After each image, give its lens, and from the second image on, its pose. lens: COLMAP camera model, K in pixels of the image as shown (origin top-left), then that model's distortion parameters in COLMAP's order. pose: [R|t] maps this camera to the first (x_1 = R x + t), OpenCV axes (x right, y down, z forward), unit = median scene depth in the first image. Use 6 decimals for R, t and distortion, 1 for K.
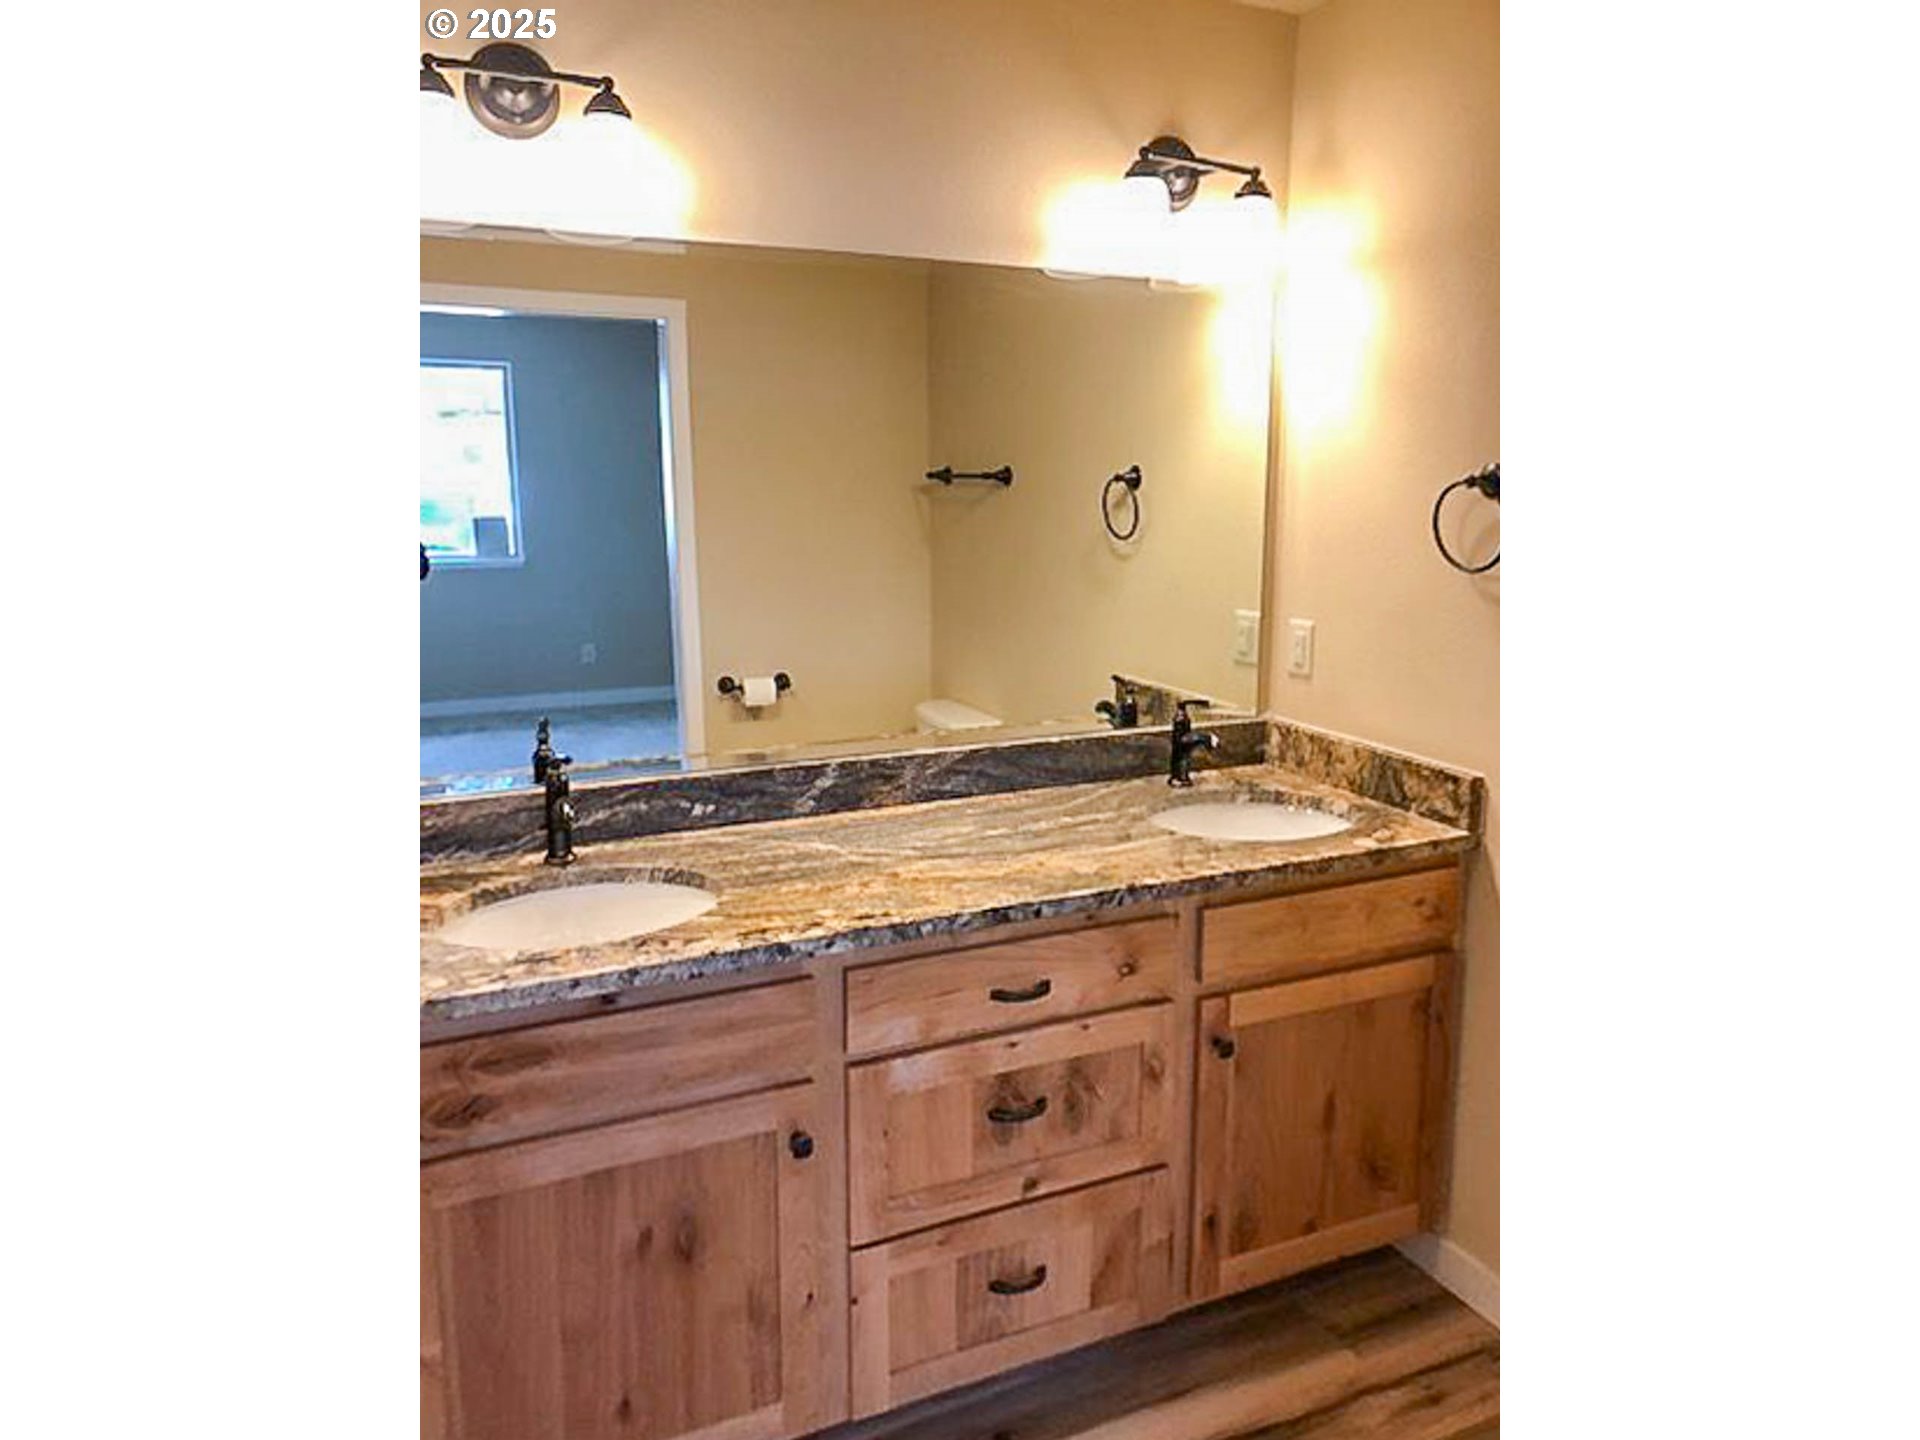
lens RADIAL K [[1285.6, 0, 1016.1], [0, 1285.6, 720.6], [0, 0, 1]] dist [0.001195, 0.000649]
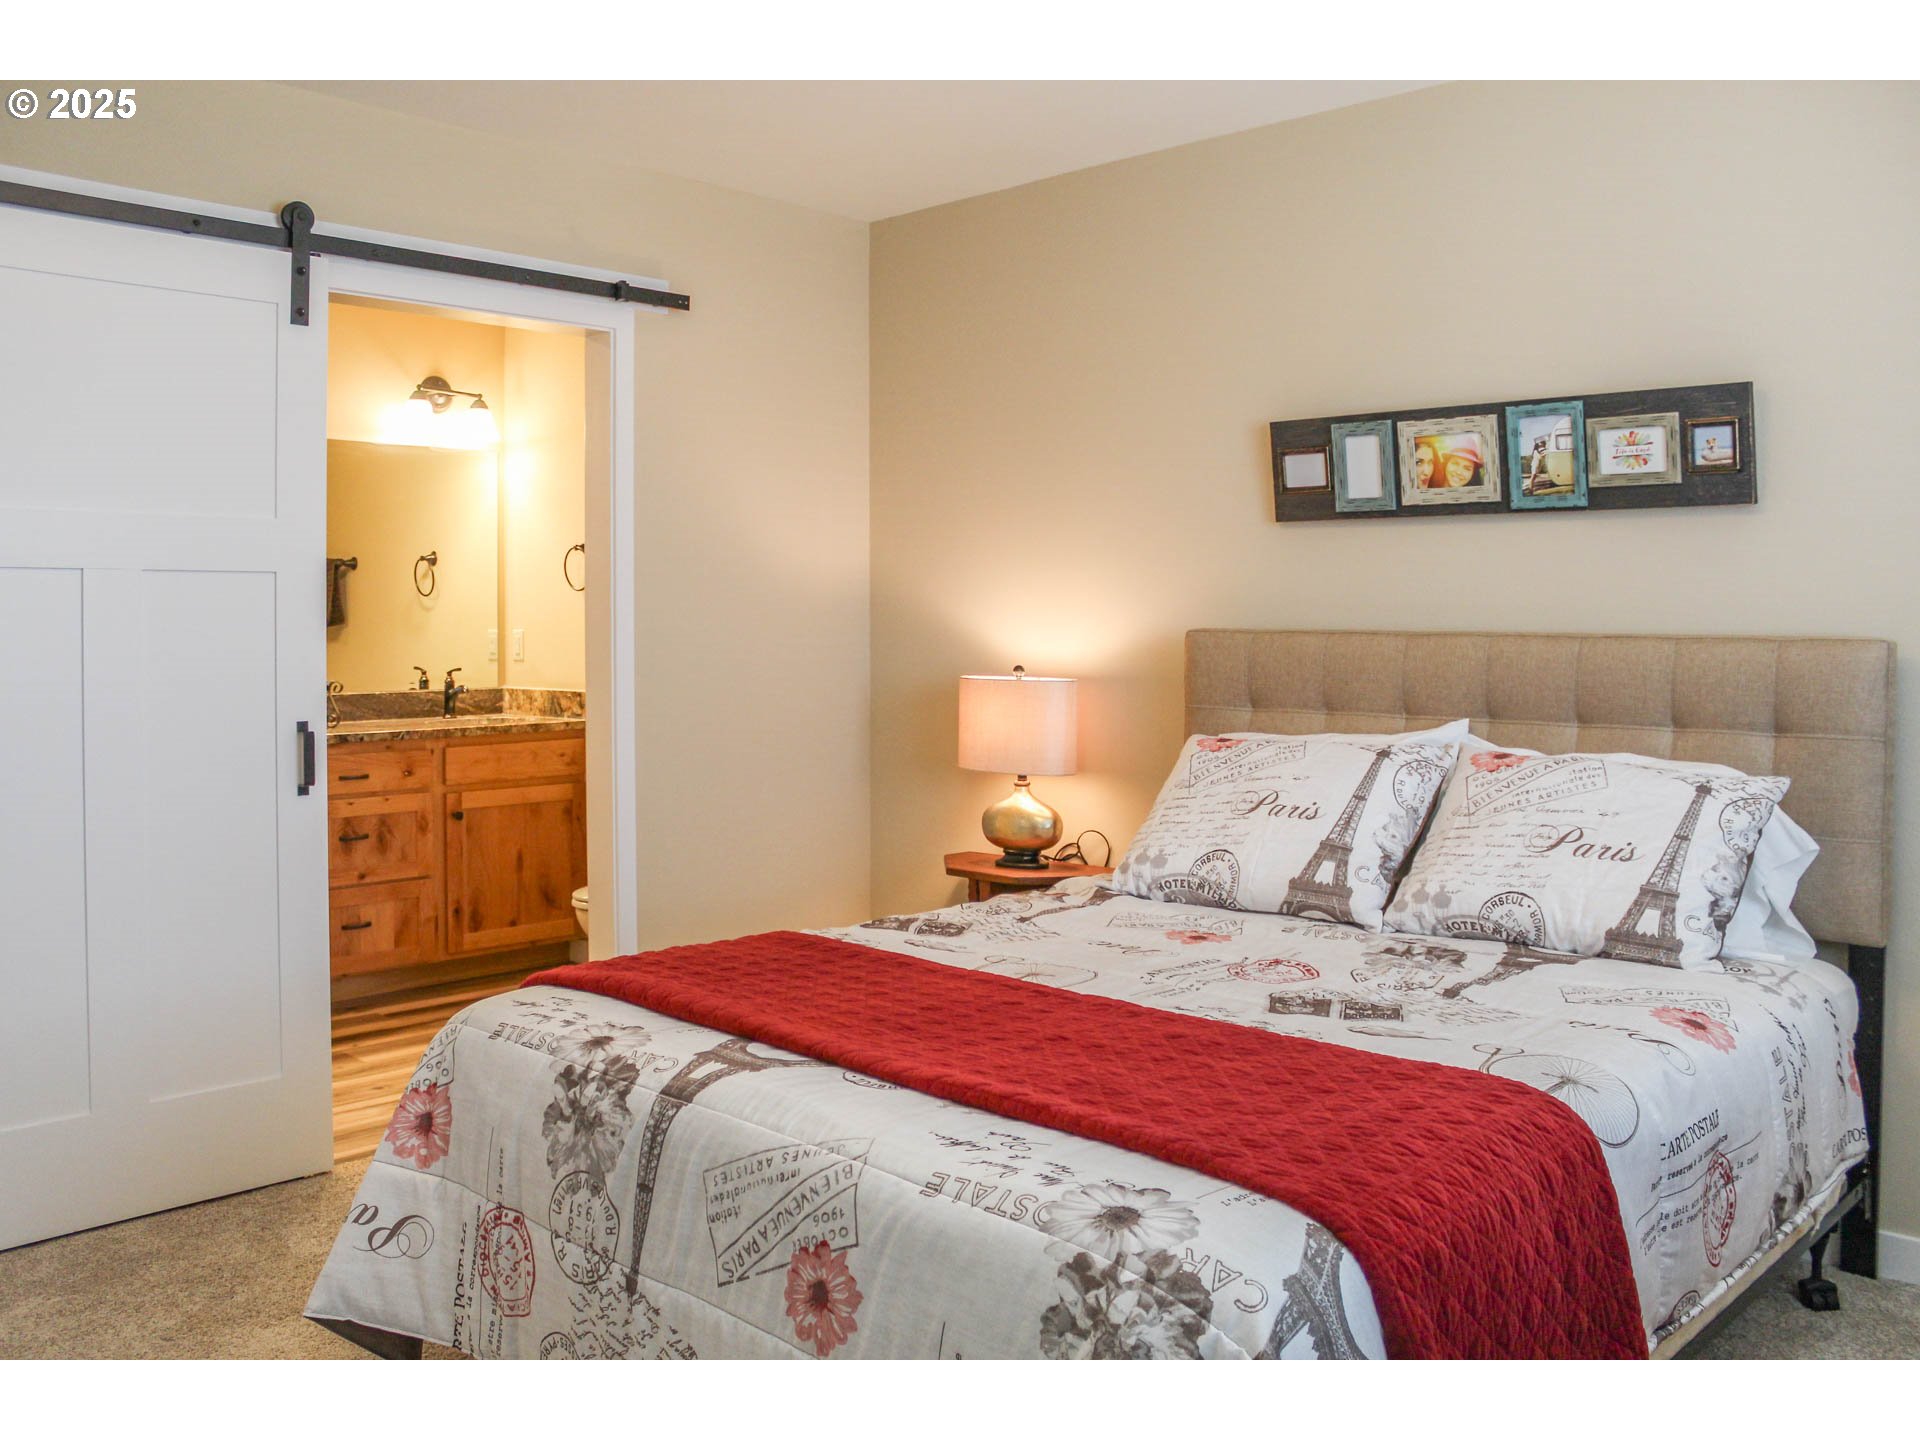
lens RADIAL K [[1659.8, 0, 960.0], [0, 1659.8, 720.0], [0, 0, 1]] dist [-0.132058, 0.002880]
pose [[0.944269, -0.016620, 0.328754, 0.056868], [0.059390, 0.990937, -0.120488, 0.434984], [-0.323772, 0.133297, 0.936698, -1.612655]]
